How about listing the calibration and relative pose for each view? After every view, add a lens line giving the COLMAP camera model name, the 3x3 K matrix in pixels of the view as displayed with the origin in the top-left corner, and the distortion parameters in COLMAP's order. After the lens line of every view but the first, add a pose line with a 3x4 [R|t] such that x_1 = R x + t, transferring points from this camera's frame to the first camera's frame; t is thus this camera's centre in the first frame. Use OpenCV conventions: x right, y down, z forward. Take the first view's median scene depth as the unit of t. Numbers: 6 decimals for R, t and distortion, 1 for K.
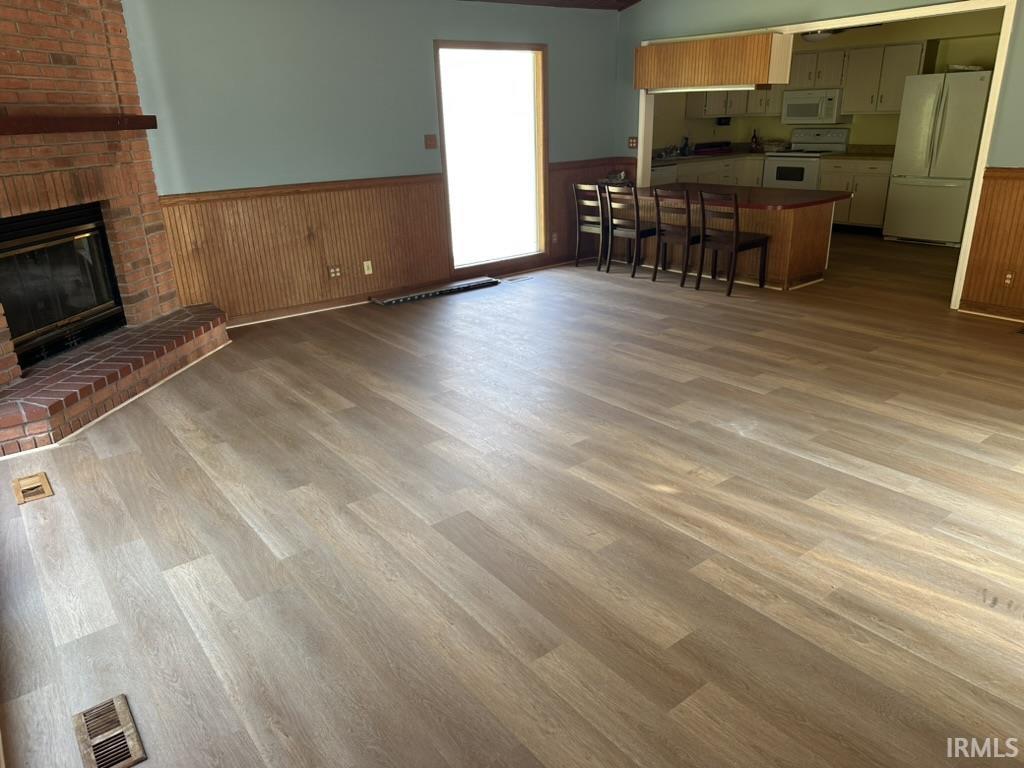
lens RADIAL K [[711.4, 0, 521.0], [0, 711.4, 383.2], [0, 0, 1]] dist [0.025509, -0.032375]
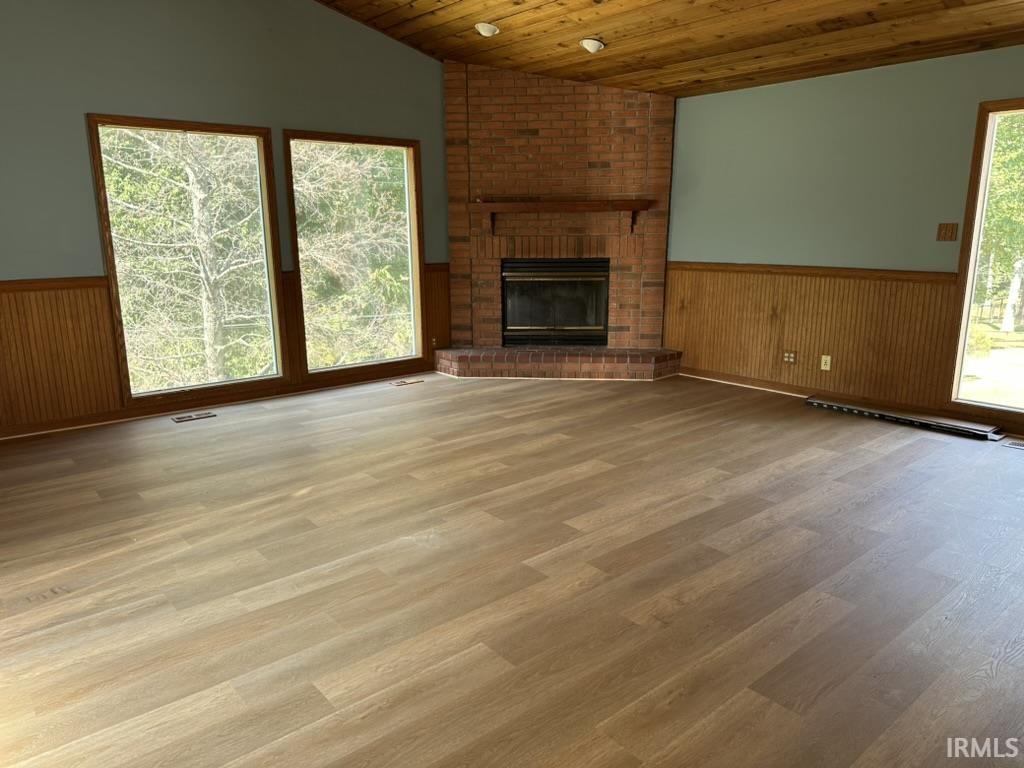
lens RADIAL K [[711.4, 0, 518.3], [0, 711.4, 385.0], [0, 0, 1]] dist [0.025509, -0.032375]
pose [[0.040460, 0.249865, -0.967435, 0.967581], [-0.343381, 0.912733, 0.221376, -0.303875], [0.938324, 0.323242, 0.122728, 0.799625]]
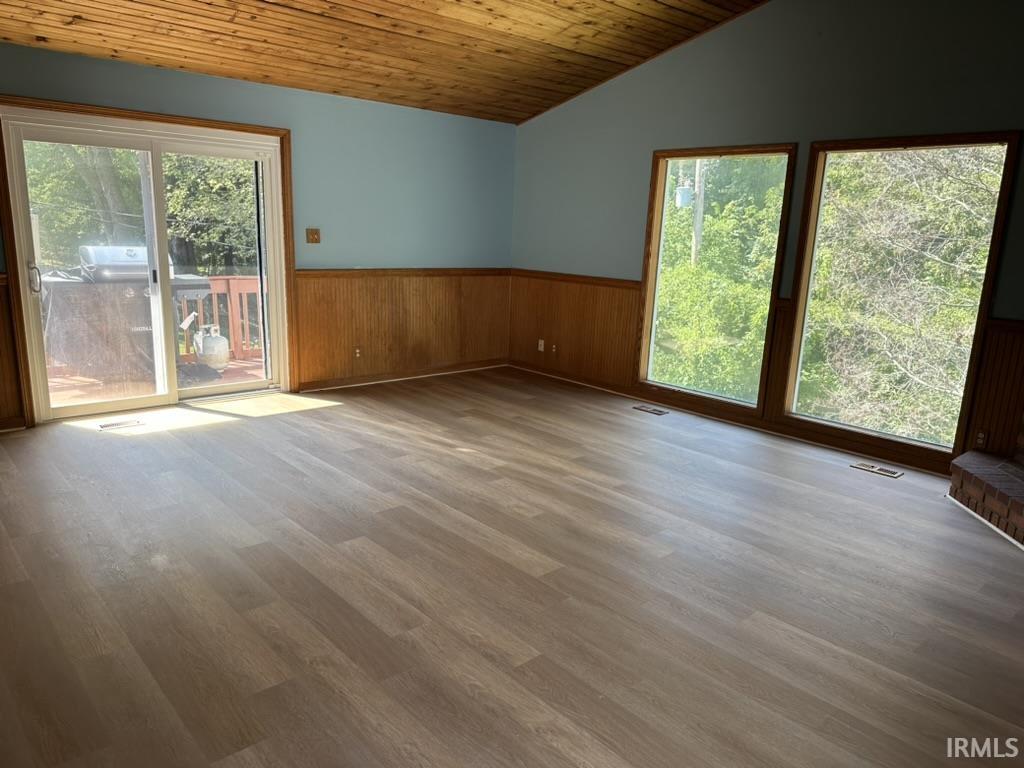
lens RADIAL K [[711.4, 0, 511.2], [0, 711.4, 385.3], [0, 0, 1]] dist [0.025509, -0.032375]
pose [[-0.997256, 0.002098, -0.074000, 0.124259], [-0.038679, 0.837547, 0.544994, -0.584569], [0.063122, 0.546361, -0.835168, 1.581733]]
